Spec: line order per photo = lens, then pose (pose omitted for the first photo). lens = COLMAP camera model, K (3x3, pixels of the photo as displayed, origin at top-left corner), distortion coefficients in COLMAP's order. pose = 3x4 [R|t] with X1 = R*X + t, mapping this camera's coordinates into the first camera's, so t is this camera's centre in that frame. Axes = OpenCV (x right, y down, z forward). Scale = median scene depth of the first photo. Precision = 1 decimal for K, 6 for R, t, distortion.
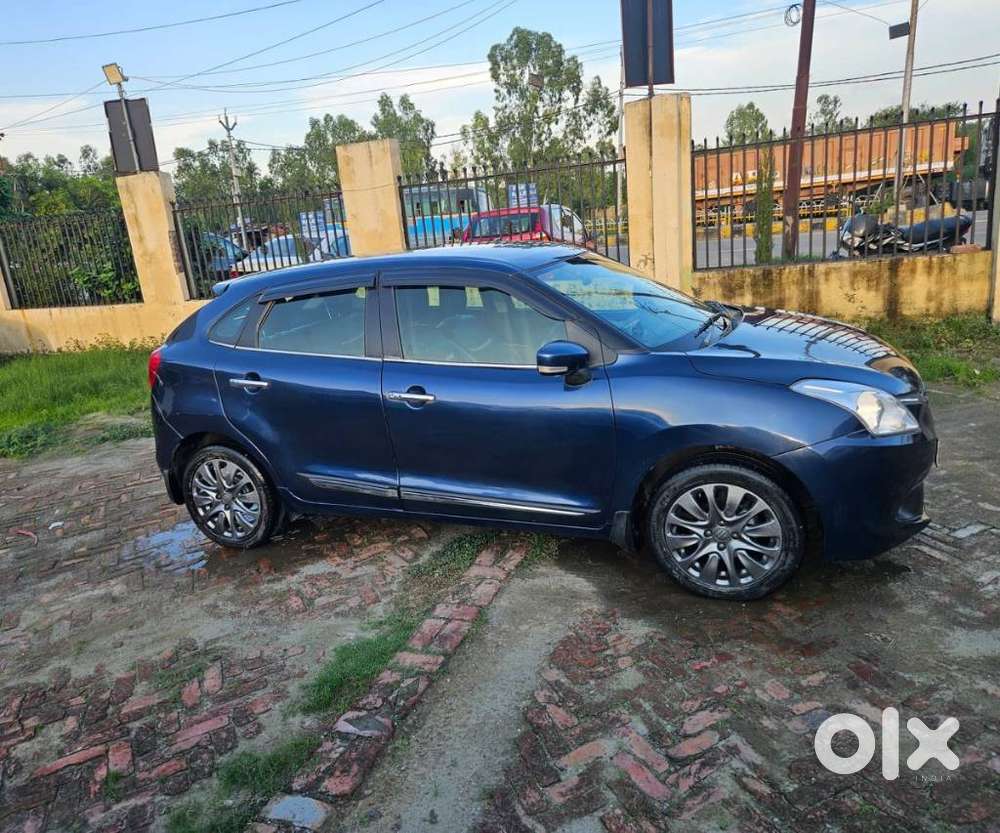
lens RADIAL K [[736.3, 0, 493.5], [0, 736.3, 412.8], [0, 0, 1]] dist [0.061758, -0.047787]
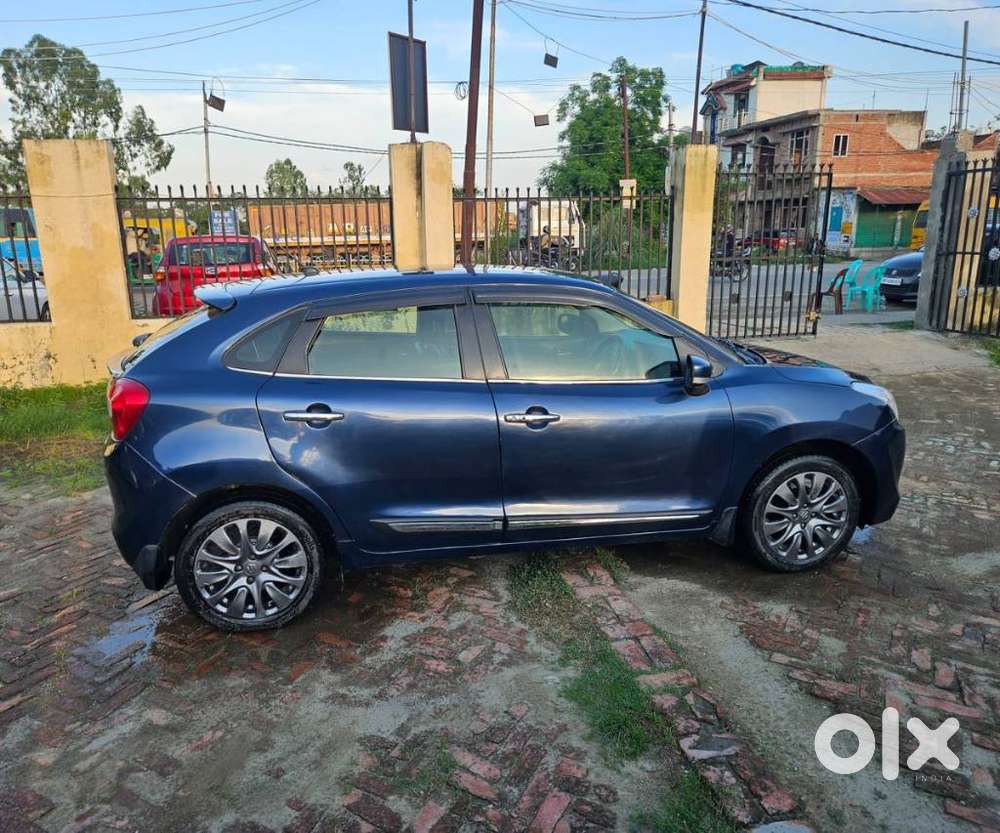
lens RADIAL K [[736.3, 0, 487.3], [0, 736.3, 417.1], [0, 0, 1]] dist [0.061758, -0.047787]
pose [[0.835824, -0.052127, 0.546518, -0.696125], [0.082711, 0.996076, -0.031489, 0.001964], [-0.542732, 0.071522, 0.836855, 0.243057]]
